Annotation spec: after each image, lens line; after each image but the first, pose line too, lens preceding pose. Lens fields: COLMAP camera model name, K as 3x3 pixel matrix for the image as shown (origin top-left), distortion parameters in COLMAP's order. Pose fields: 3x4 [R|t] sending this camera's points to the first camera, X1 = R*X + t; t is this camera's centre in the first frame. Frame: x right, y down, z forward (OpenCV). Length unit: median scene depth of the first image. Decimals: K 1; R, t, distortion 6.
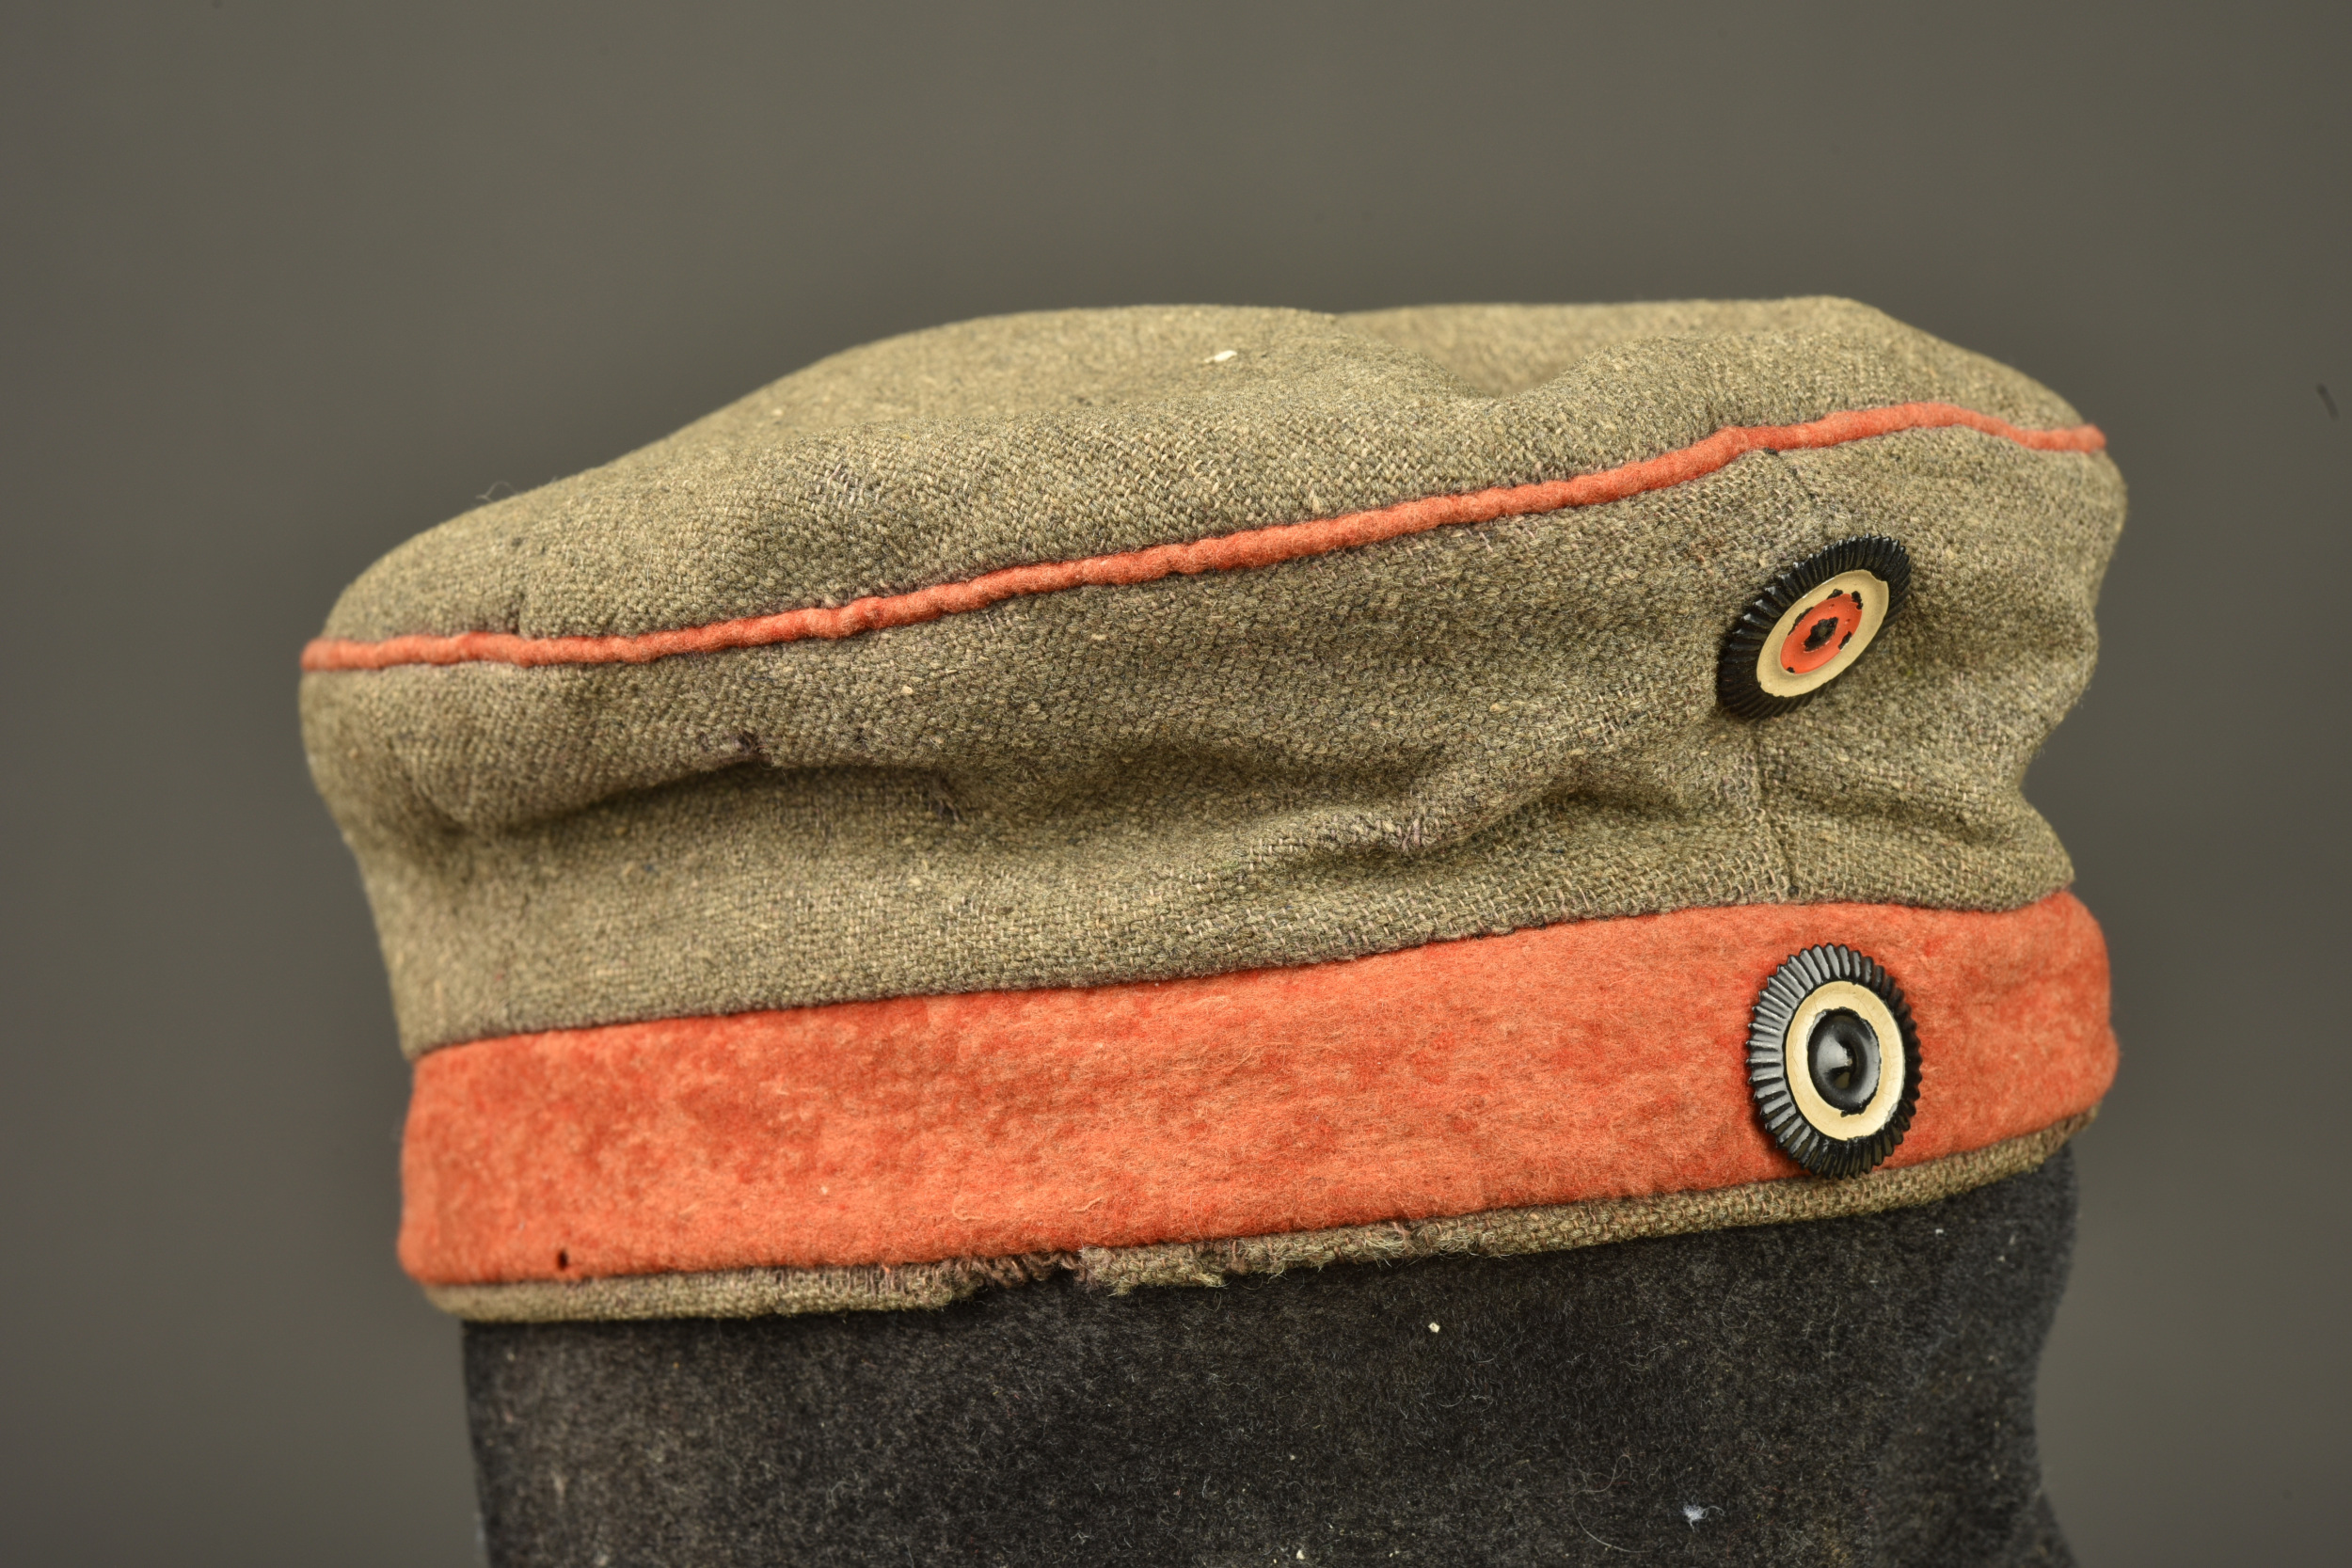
lens RADIAL K [[4092.4, 0, 1176.0], [0, 4092.4, 784.0], [0, 0, 1]] dist [-0.033631, -0.063564]
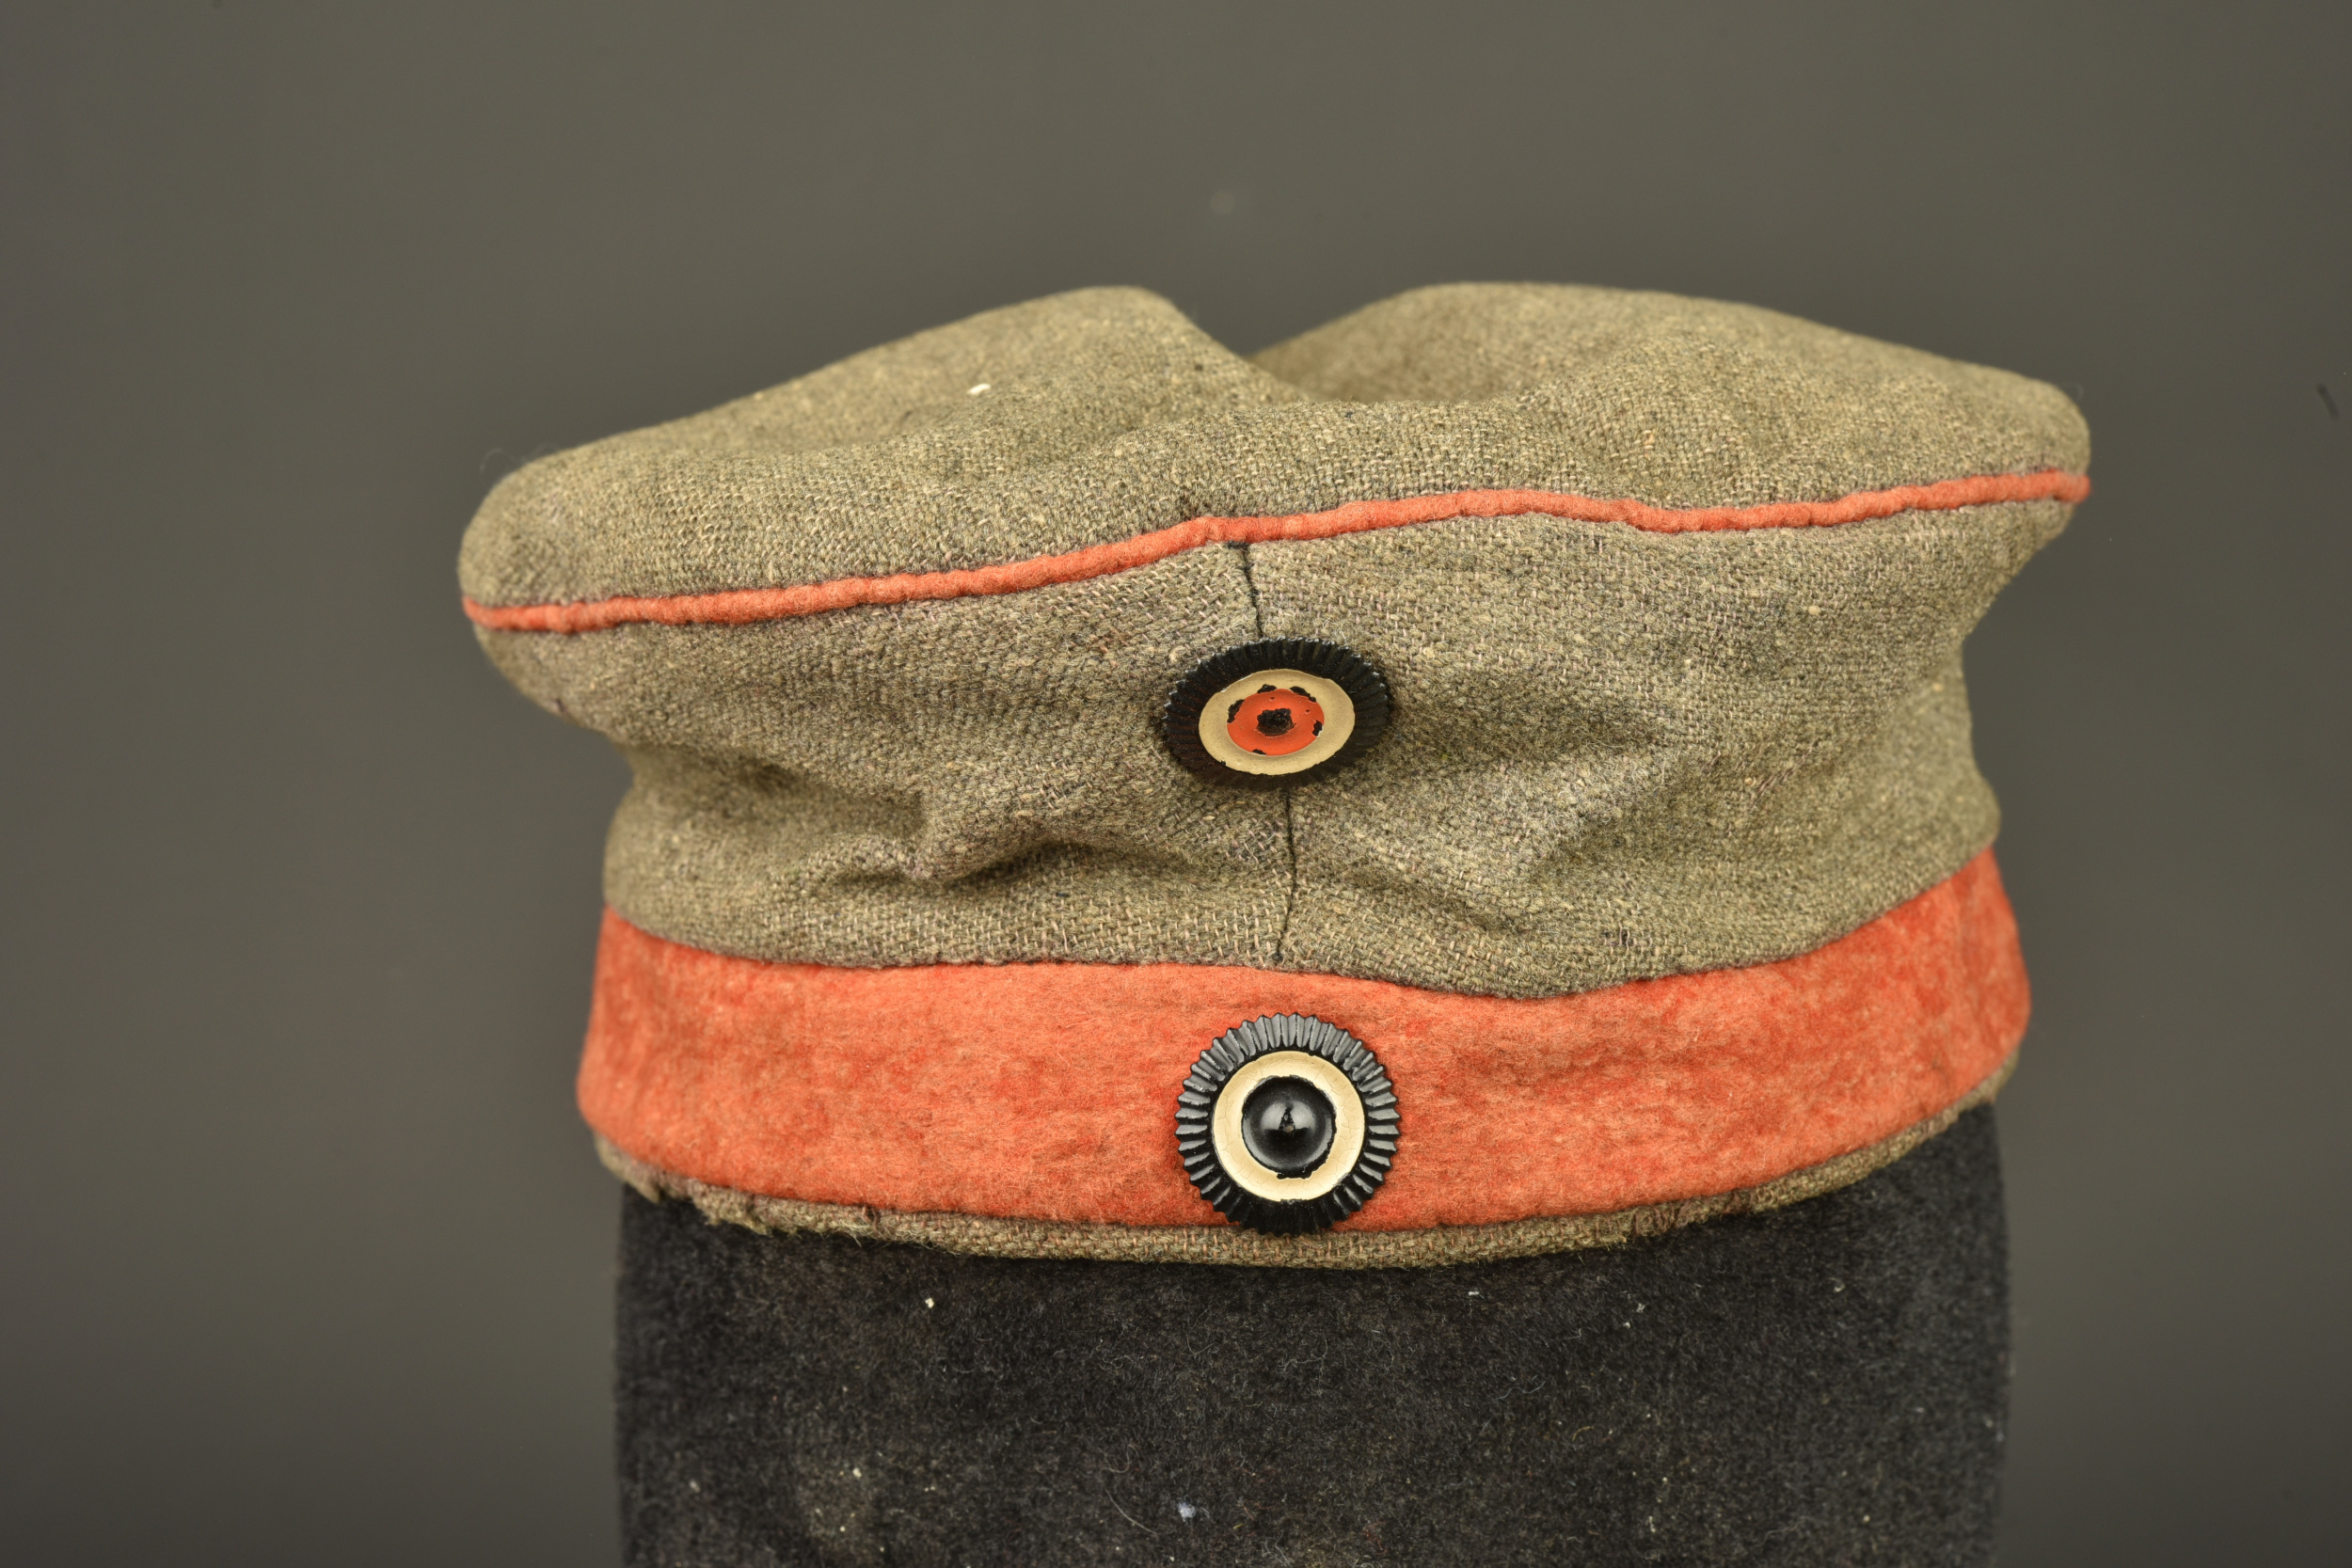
lens RADIAL K [[4092.4, 0, 1176.0], [0, 4092.4, 784.0], [0, 0, 1]] dist [-0.033631, -0.063564]
pose [[0.830018, 0.118479, -0.545007, 0.712915], [-0.053583, 0.989596, 0.133523, -0.160419], [0.555156, -0.081624, 0.827731, 0.125255]]
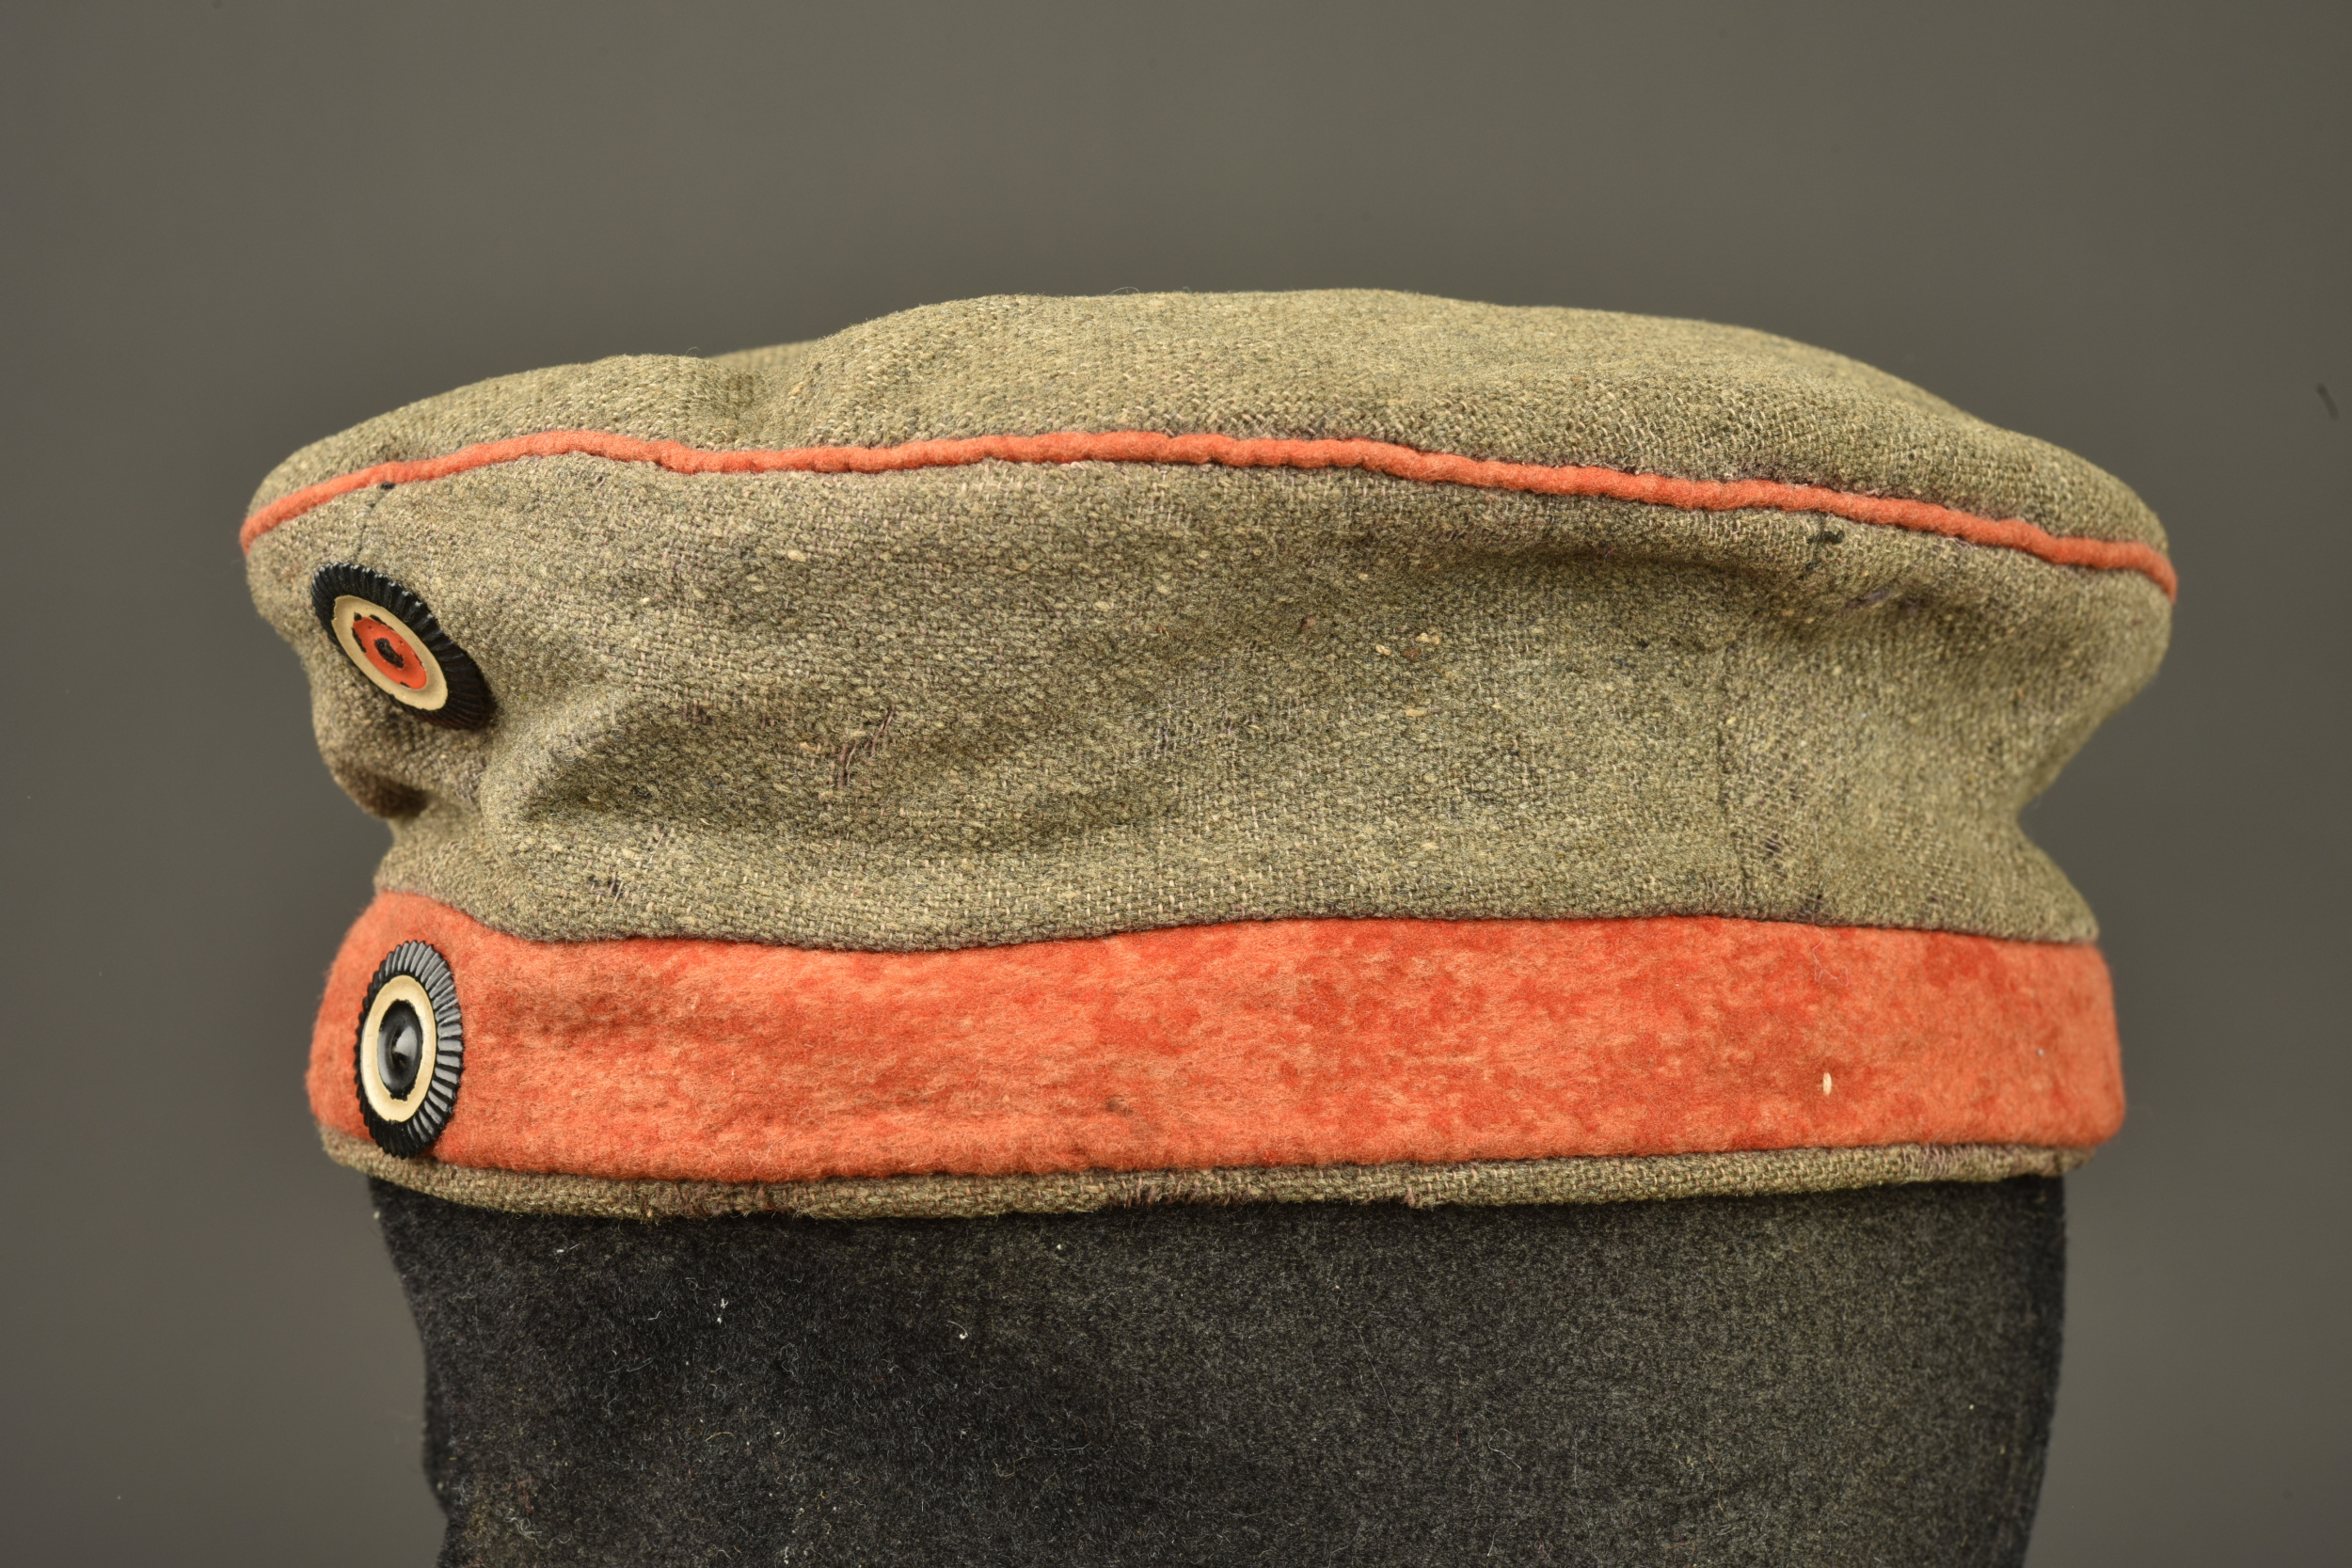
lens RADIAL K [[4092.4, 0, 1176.0], [0, 4092.4, 784.0], [0, 0, 1]] dist [-0.033631, -0.063564]
pose [[0.116734, 0.083483, -0.989648, 1.272308], [-0.048904, 0.995735, 0.078228, -0.098139], [0.991958, 0.039266, 0.120319, 1.090099]]
